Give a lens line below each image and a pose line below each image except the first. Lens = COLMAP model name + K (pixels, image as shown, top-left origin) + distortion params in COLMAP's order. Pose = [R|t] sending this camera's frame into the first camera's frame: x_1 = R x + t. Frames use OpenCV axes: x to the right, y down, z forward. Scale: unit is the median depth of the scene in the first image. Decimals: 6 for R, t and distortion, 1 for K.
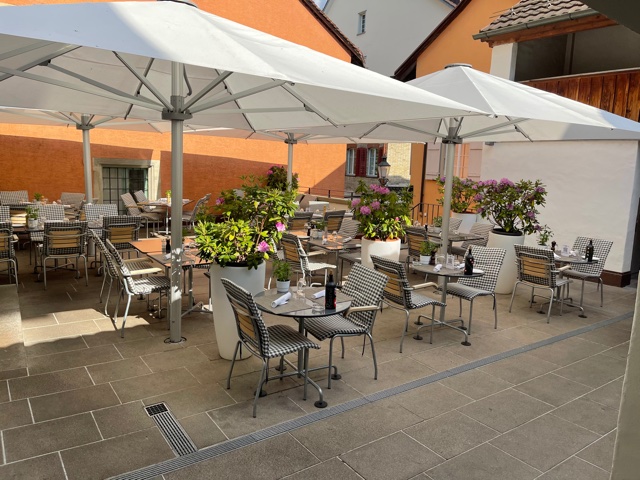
lens RADIAL K [[488.8, 0, 320.0], [0, 488.8, 240.0], [0, 0, 1]] dist [0.001219, -0.000984]
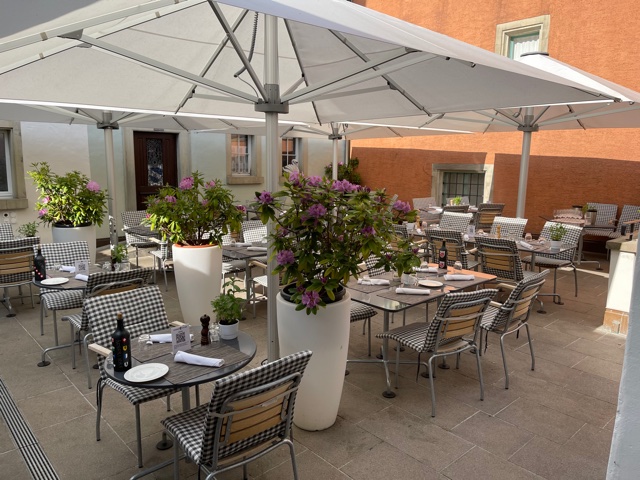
lens RADIAL K [[488.8, 0, 320.0], [0, 488.8, 240.0], [0, 0, 1]] dist [0.001219, -0.000984]
pose [[0.124711, 0.121429, -0.984735, 0.526199], [-0.155512, 0.982608, 0.101473, -0.070923], [0.979930, 0.140483, 0.141426, 0.597942]]
